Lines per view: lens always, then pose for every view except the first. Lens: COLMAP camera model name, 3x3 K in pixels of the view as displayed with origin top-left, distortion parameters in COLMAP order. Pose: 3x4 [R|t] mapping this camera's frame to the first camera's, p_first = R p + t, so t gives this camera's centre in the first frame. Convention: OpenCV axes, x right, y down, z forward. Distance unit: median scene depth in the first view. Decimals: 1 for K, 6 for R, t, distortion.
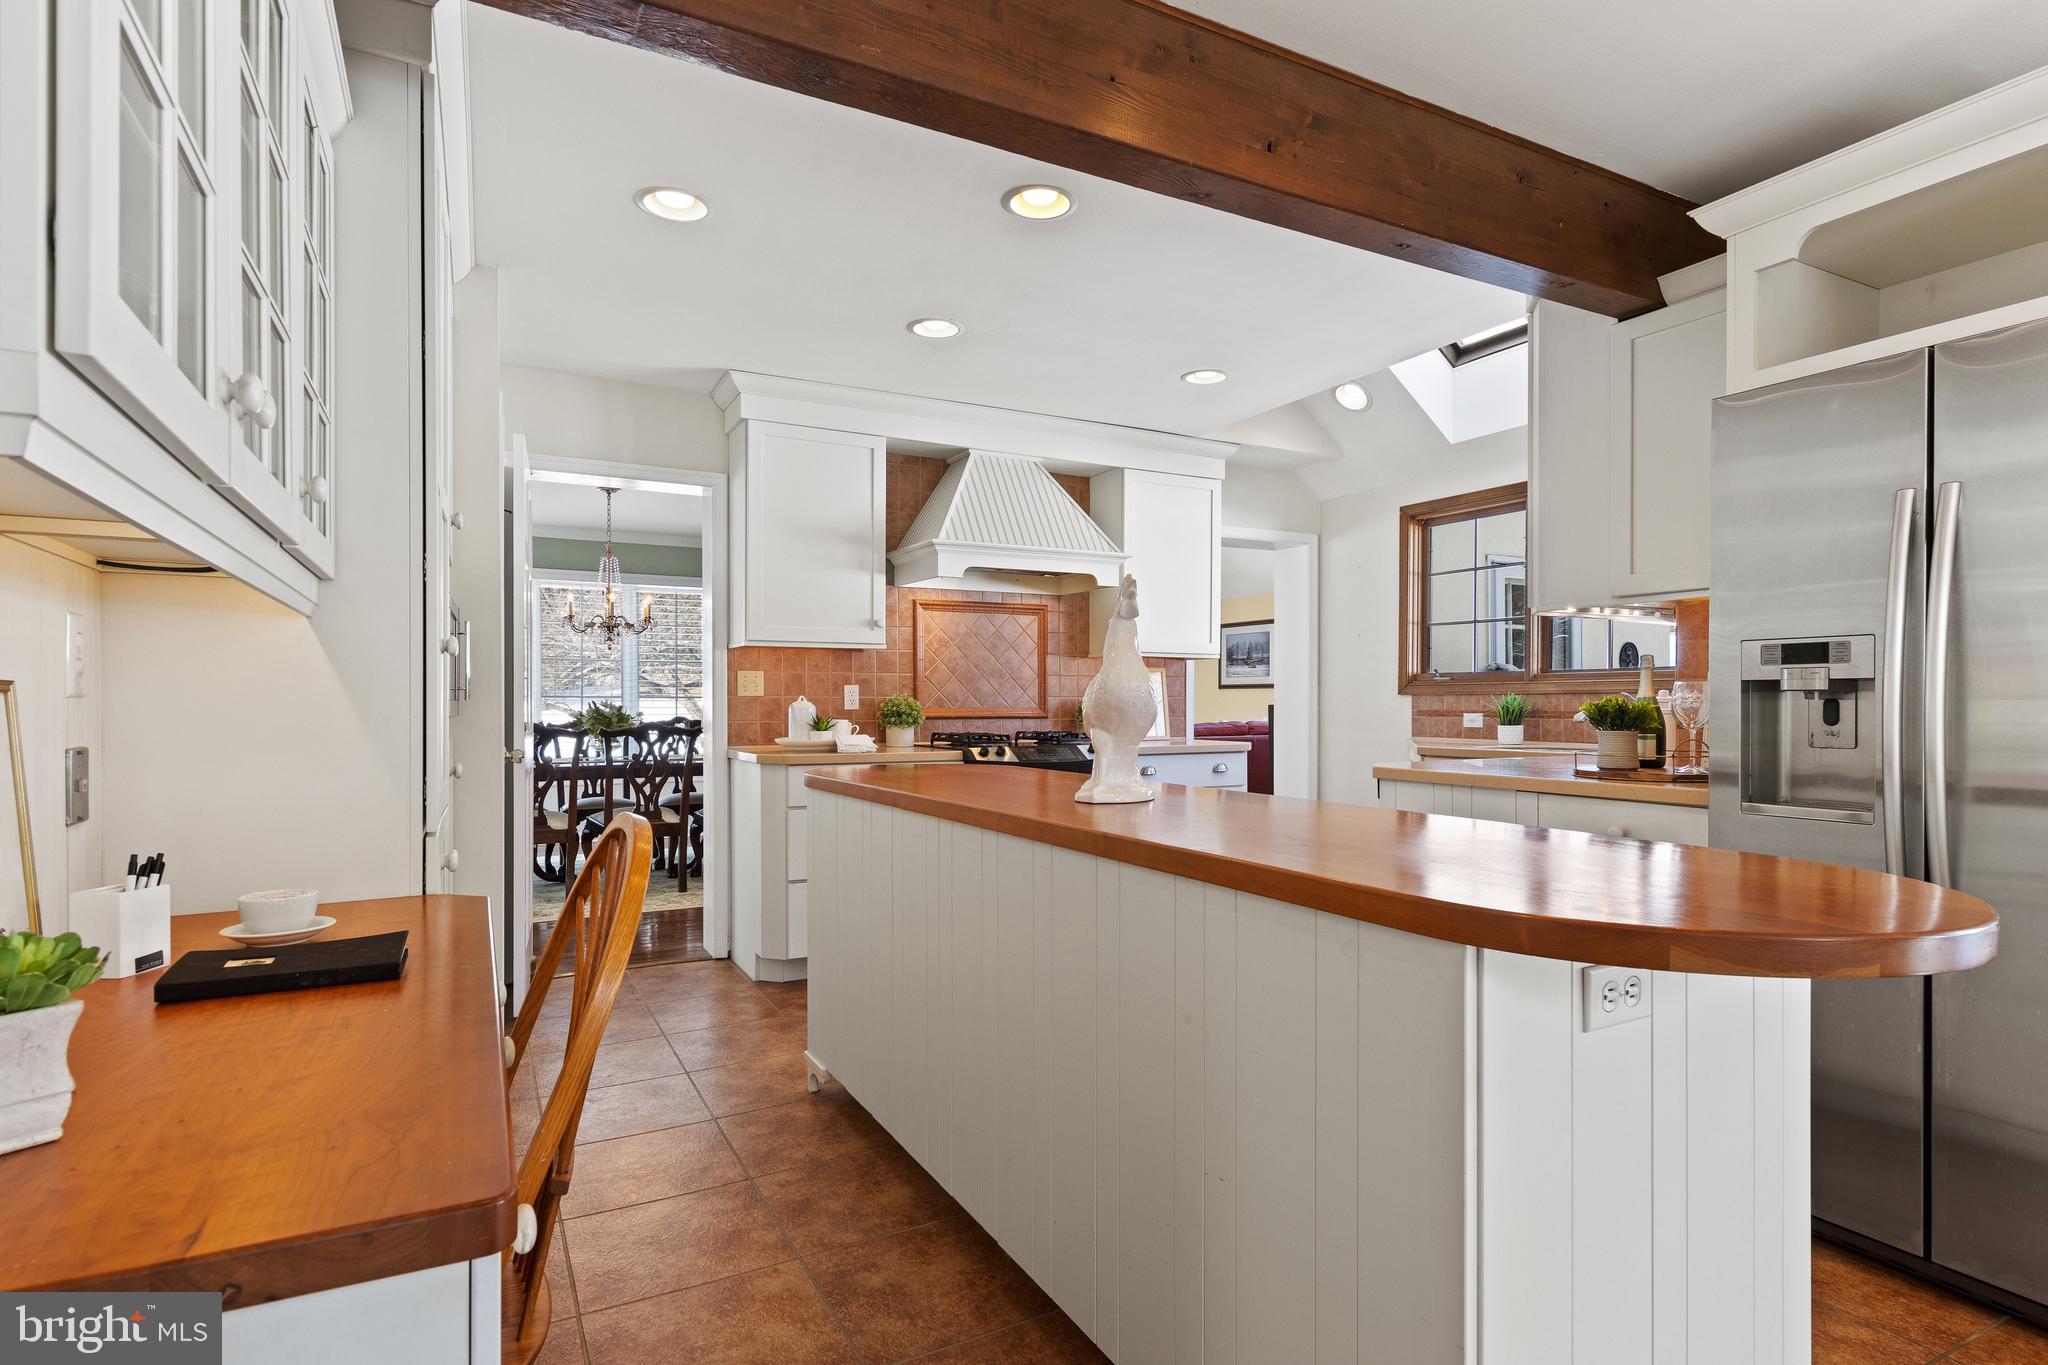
lens RADIAL K [[1049.6, 0, 1034.0], [0, 1049.6, 706.9], [0, 0, 1]] dist [0.012118, -0.000388]
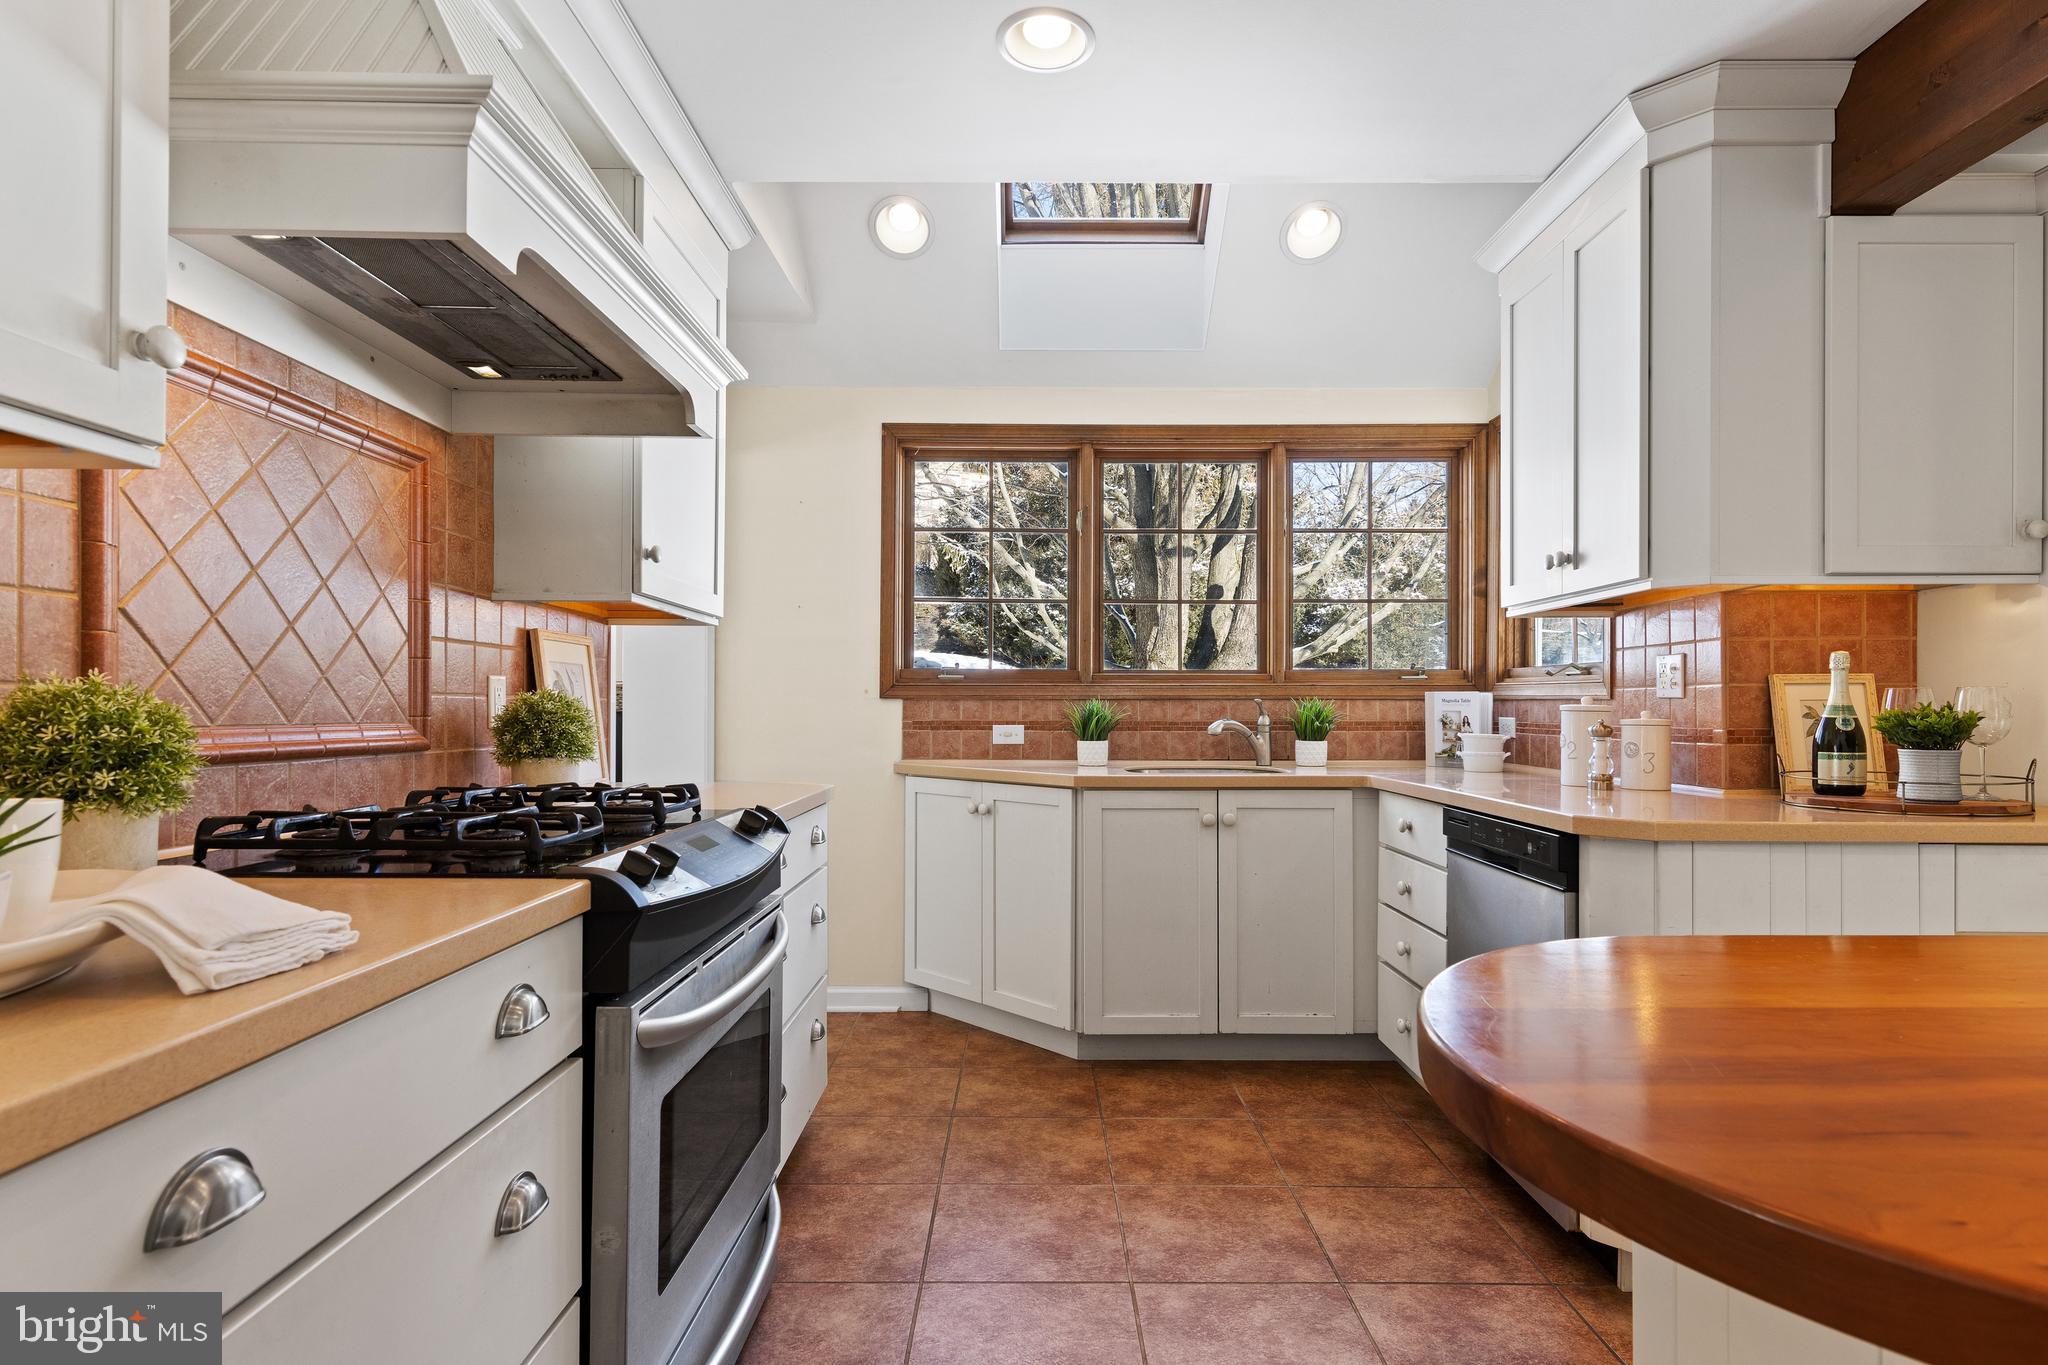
lens RADIAL K [[1049.6, 0, 1034.0], [0, 1049.6, 706.9], [0, 0, 1]] dist [0.012118, -0.000388]
pose [[0.473956, 0.004853, 0.880535, -0.229046], [0.000975, 0.999981, -0.006036, -0.002192], [-0.880548, 0.003719, 0.473942, 0.661082]]
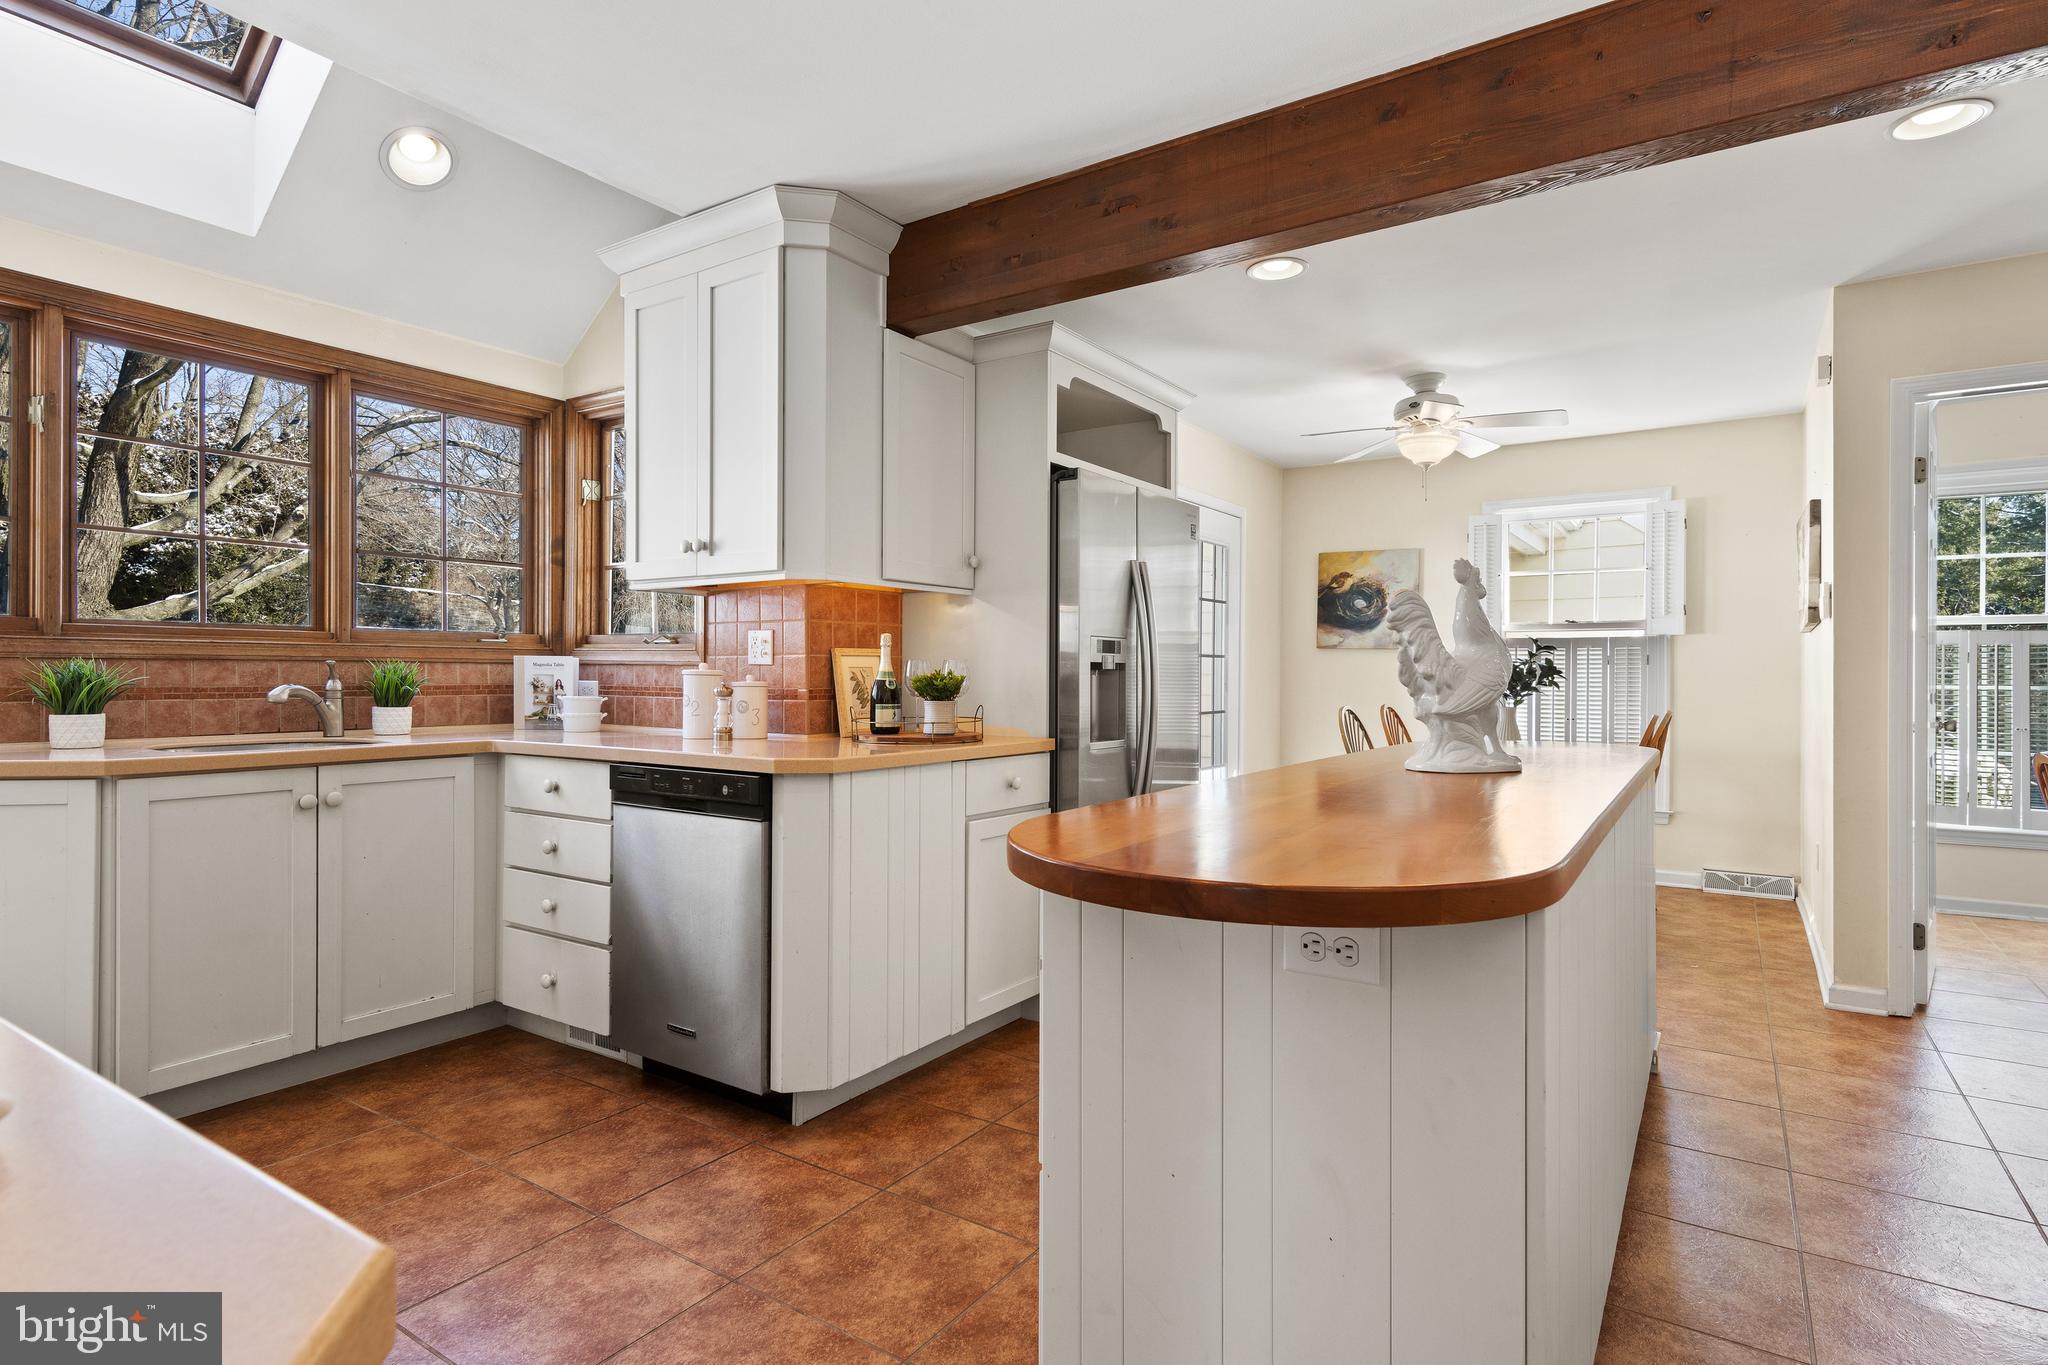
lens RADIAL K [[1047.4, 0, 1026.1], [0, 1047.4, 677.0], [0, 0, 1]] dist [0.012939, -0.000329]
pose [[-0.468057, -0.001380, 0.883697, -0.274164], [0.000630, 0.999998, 0.001895, -0.002992], [-0.883698, 0.001444, -0.468055, 0.796170]]
